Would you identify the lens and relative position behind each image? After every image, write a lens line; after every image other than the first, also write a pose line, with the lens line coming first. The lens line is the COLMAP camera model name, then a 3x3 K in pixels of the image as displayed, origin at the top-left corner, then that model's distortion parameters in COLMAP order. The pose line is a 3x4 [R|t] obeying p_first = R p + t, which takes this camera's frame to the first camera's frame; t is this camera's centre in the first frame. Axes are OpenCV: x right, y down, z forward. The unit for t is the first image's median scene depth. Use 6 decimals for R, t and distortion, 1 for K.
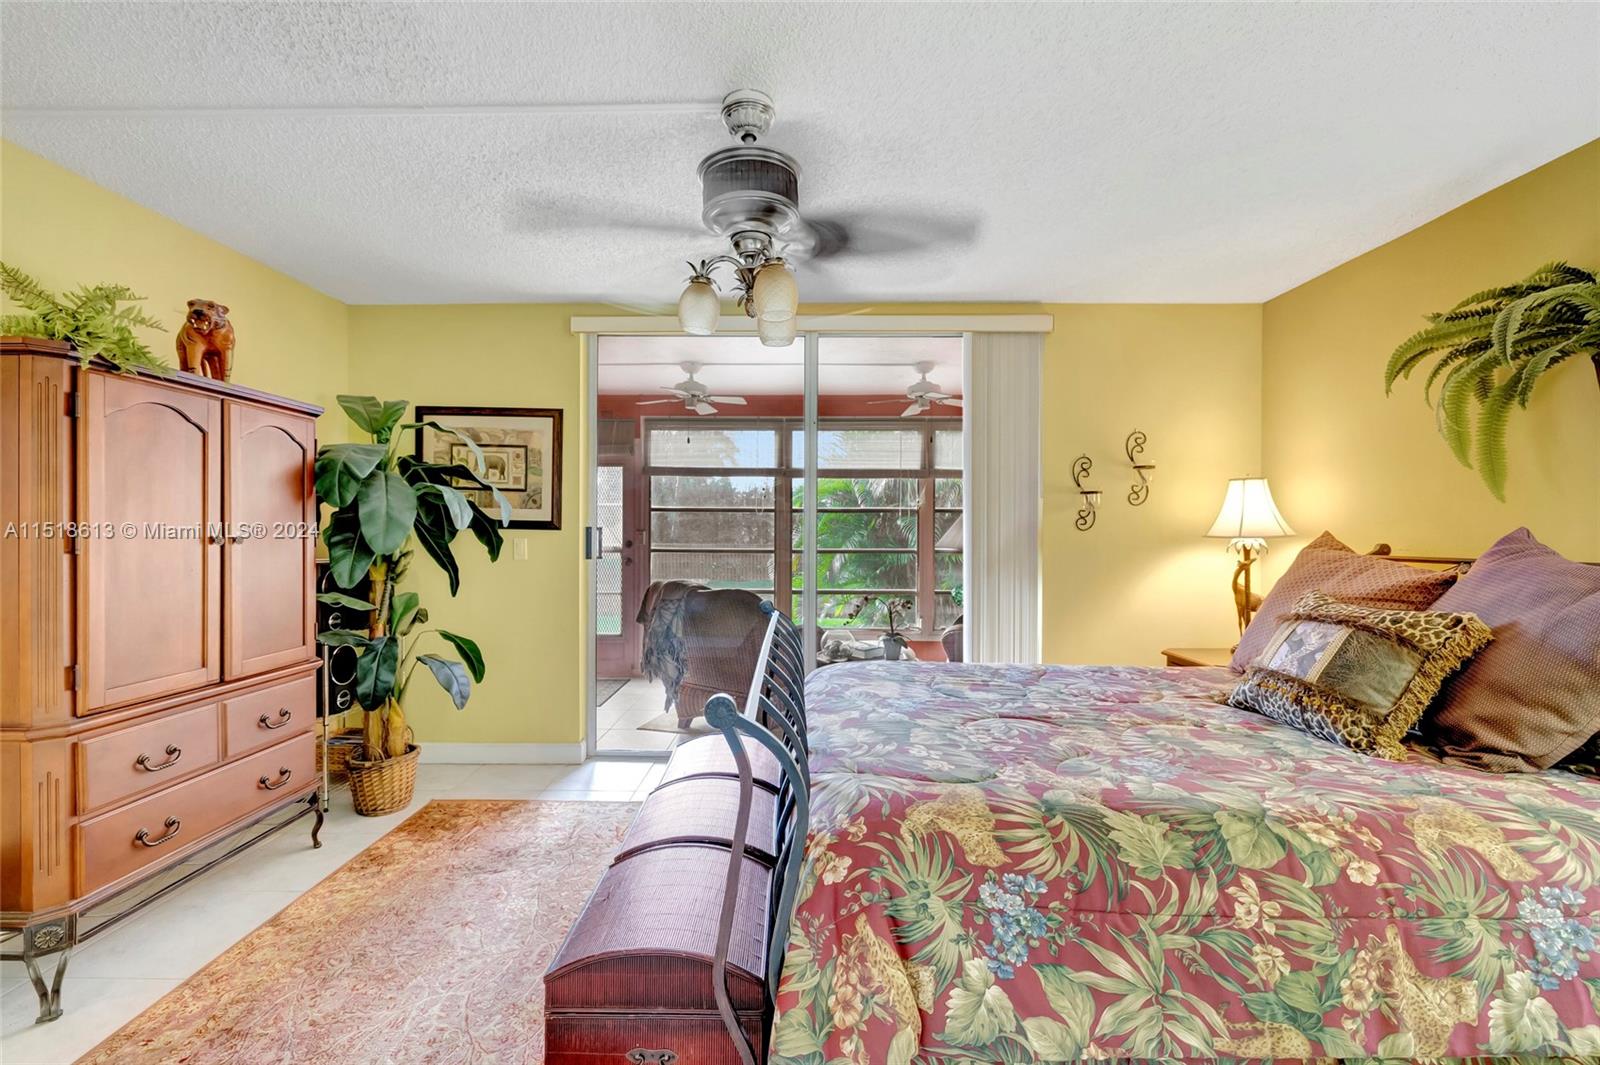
lens RADIAL K [[674.8, 0, 798.0], [0, 674.8, 534.9], [0, 0, 1]] dist [0.000553, 0.000023]
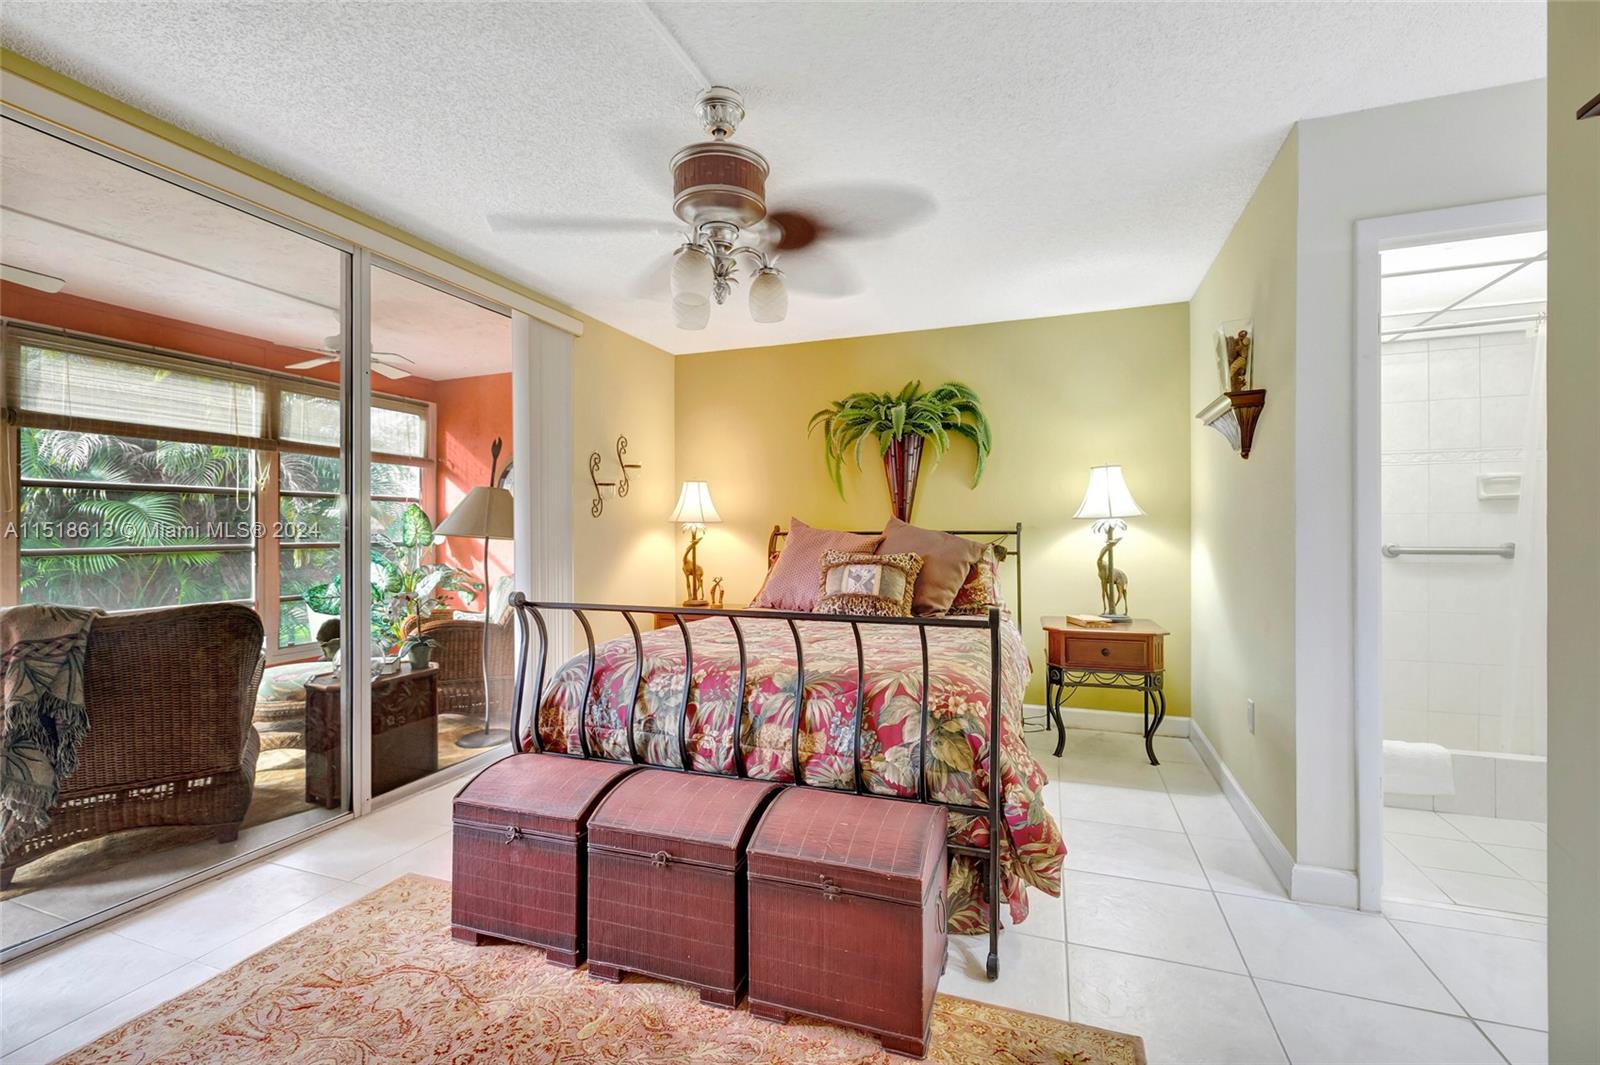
lens RADIAL K [[690.1, 0, 801.0], [0, 690.1, 526.7], [0, 0, 1]] dist [0.000390, 0.000020]
pose [[0.332891, -0.003791, 0.942958, -0.568777], [0.009593, 0.999954, 0.000633, 0.012362], [-0.942916, 0.008835, 0.332912, 0.282393]]
